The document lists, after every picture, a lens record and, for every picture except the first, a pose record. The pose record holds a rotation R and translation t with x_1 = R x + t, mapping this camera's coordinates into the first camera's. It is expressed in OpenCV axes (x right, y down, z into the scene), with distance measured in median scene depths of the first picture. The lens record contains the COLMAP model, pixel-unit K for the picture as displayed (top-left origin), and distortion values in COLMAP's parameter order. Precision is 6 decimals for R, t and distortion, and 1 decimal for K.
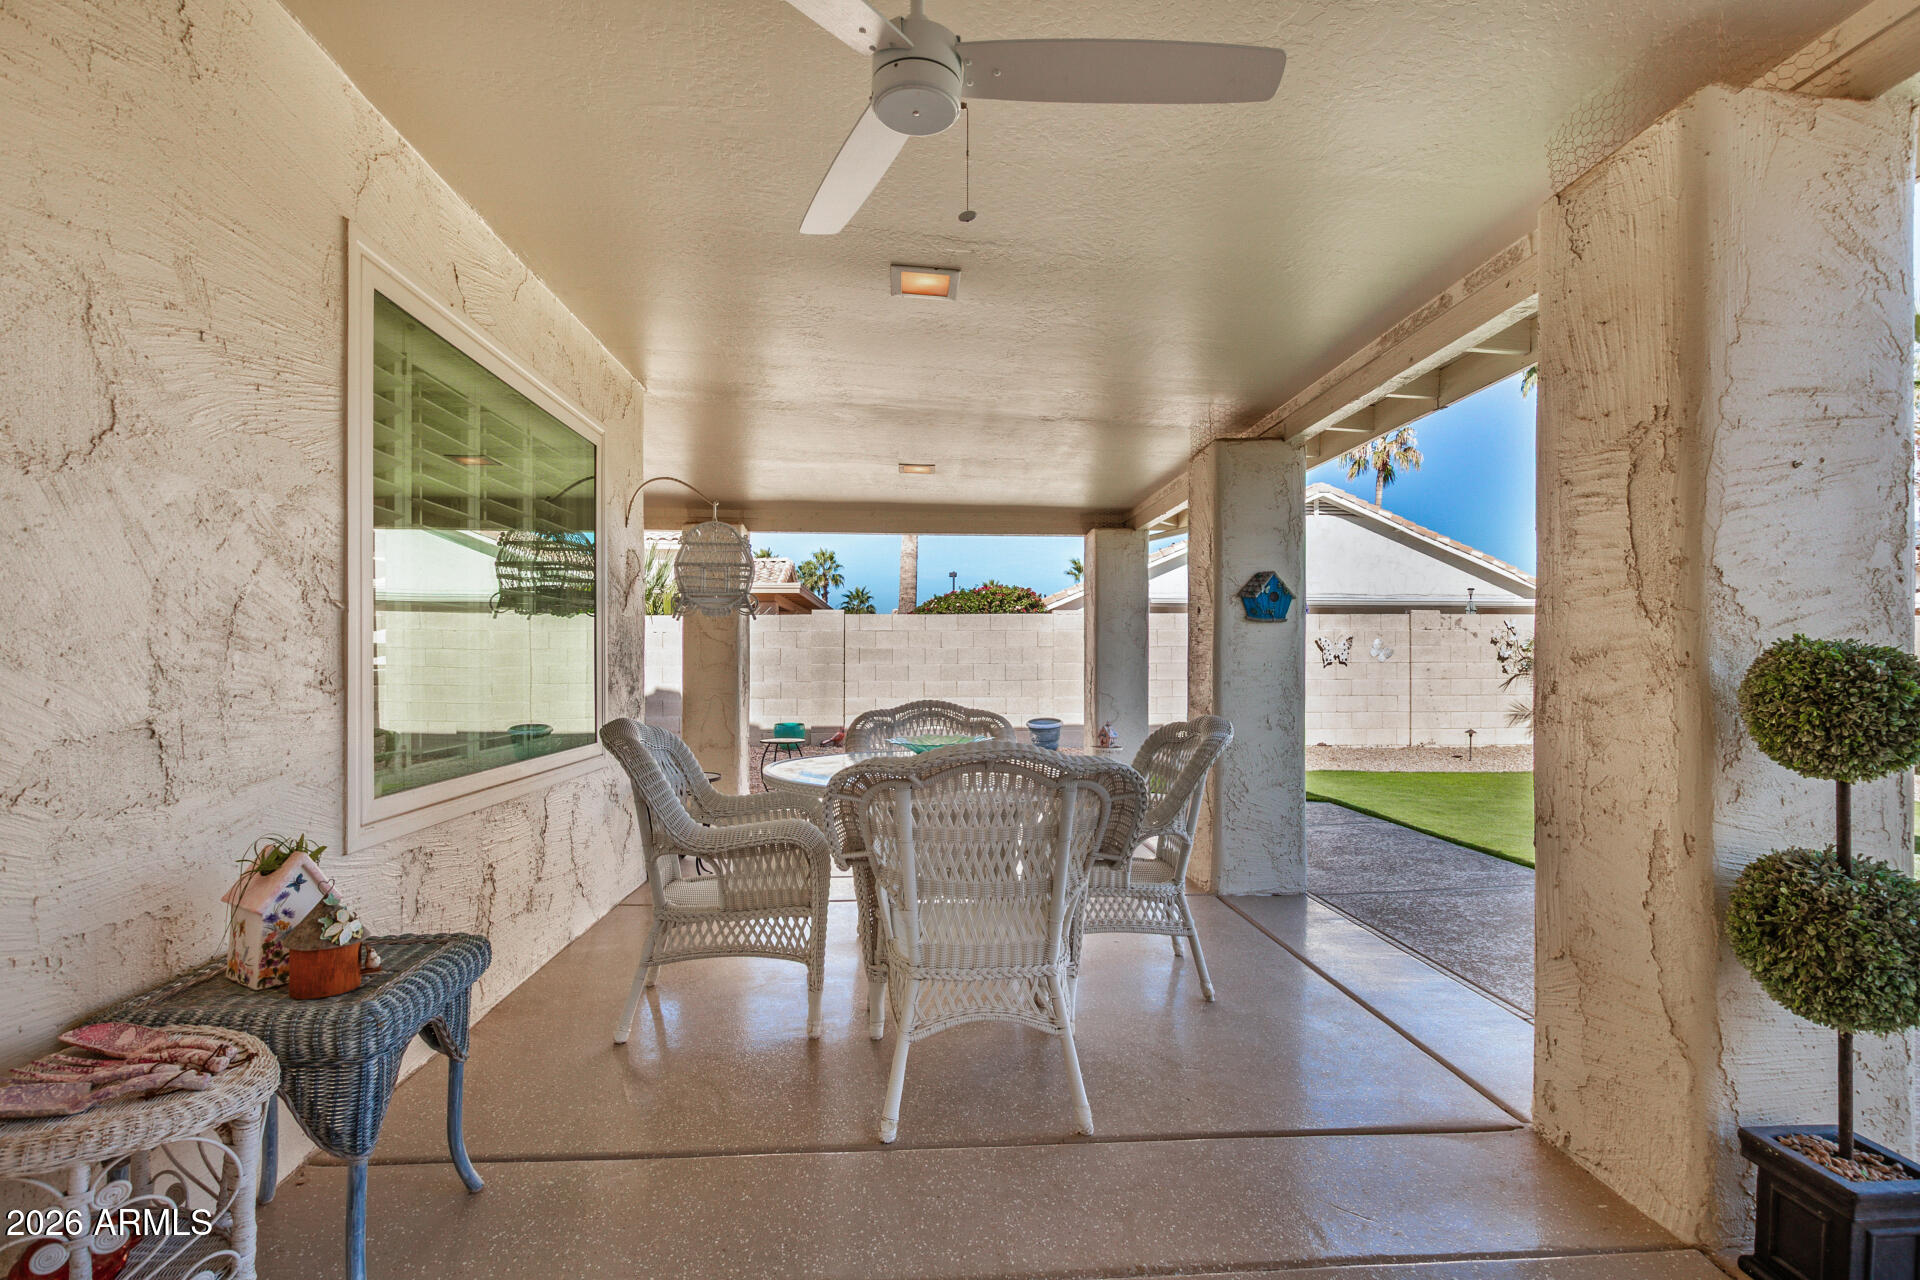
lens RADIAL K [[891.5, 0, 966.4], [0, 891.5, 673.2], [0, 0, 1]] dist [-0.000889, -0.000554]
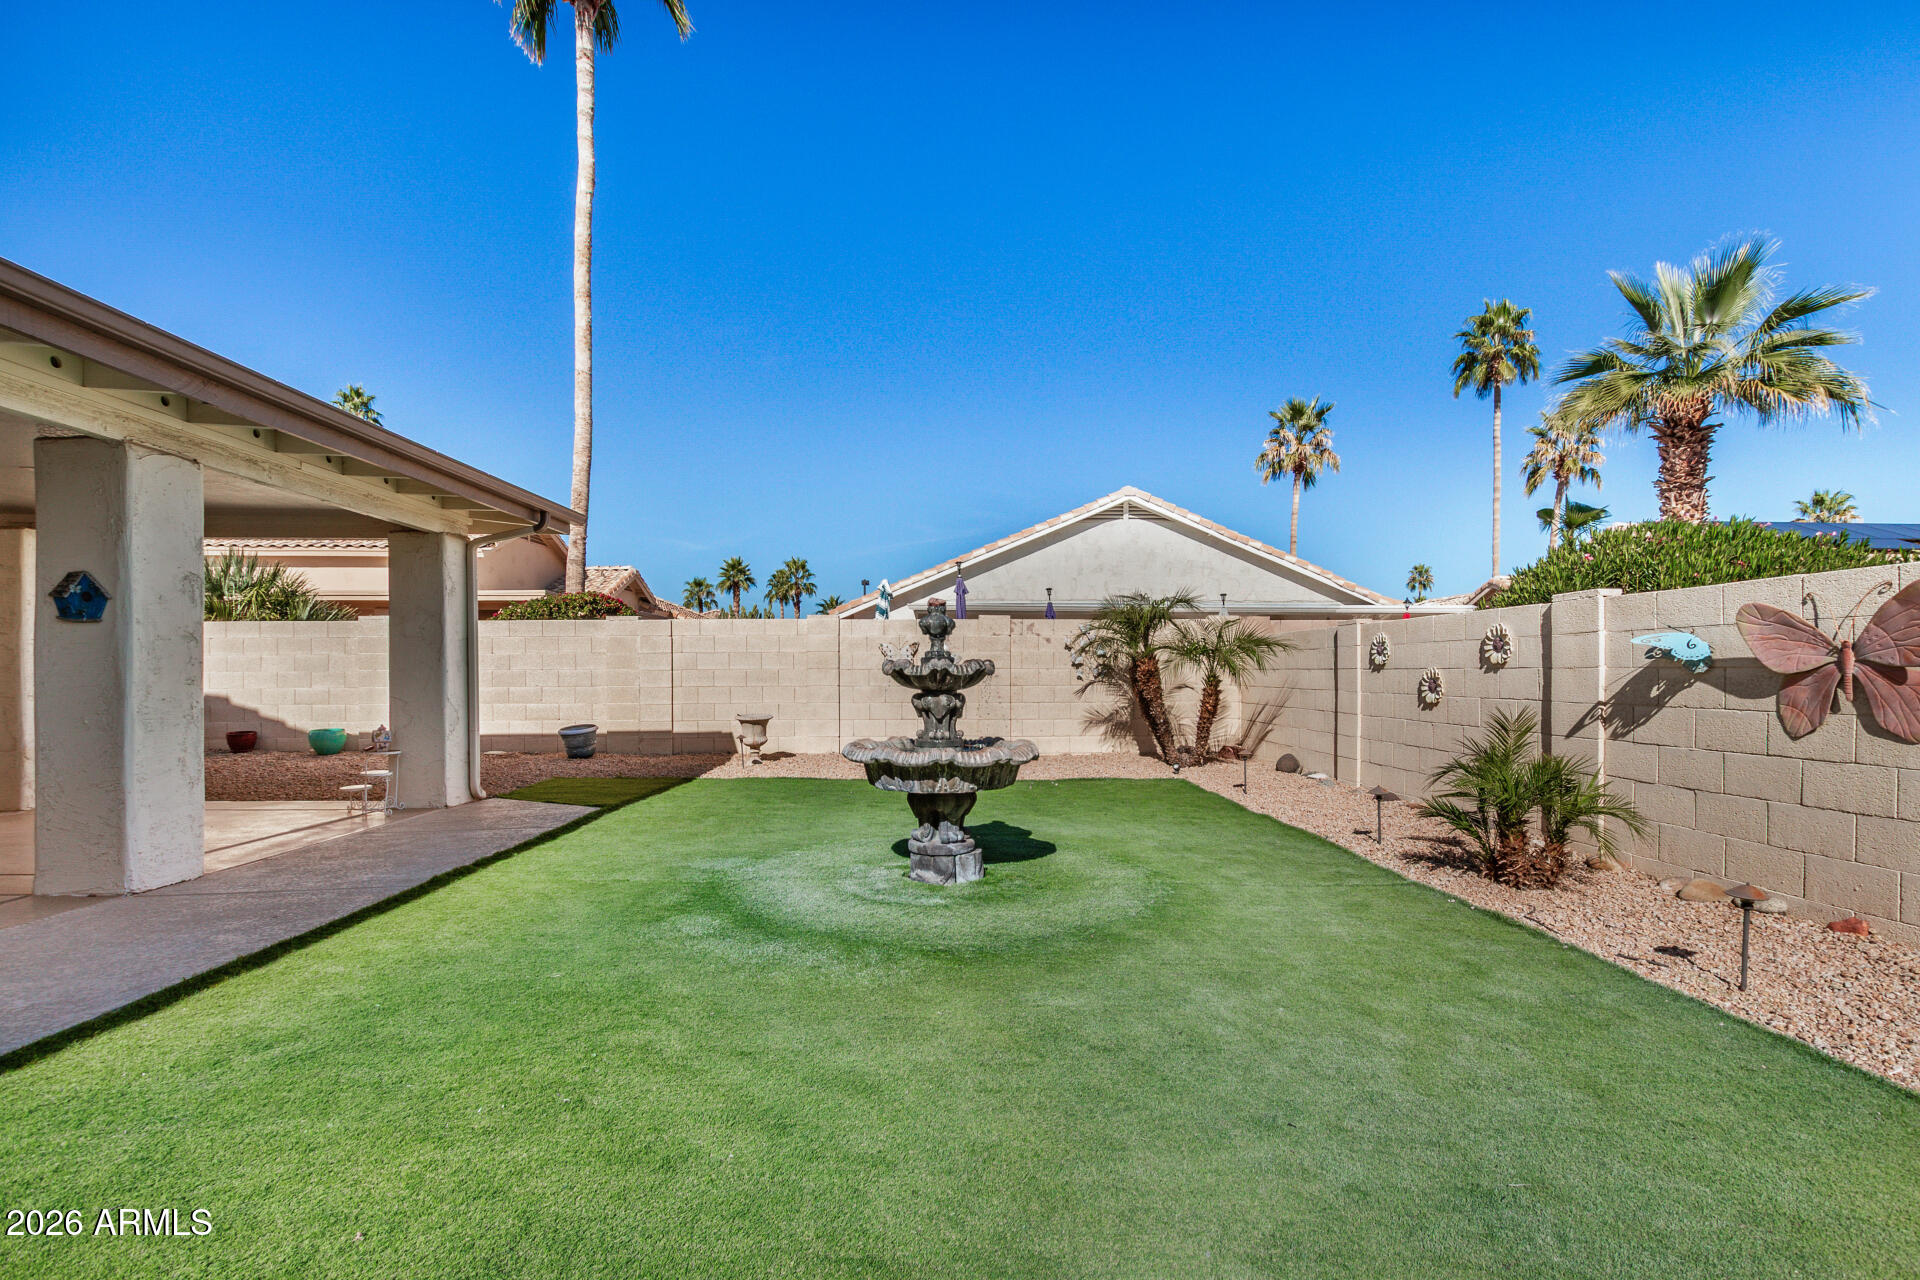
lens RADIAL K [[907.5, 0, 967.4], [0, 907.5, 691.0], [0, 0, 1]] dist [0.000150, 0.000295]
pose [[0.999206, 0.001457, -0.039820, 0.264273], [-0.001148, 0.999969, 0.007777, 0.002073], [0.039830, -0.007725, 0.999177, 0.004627]]
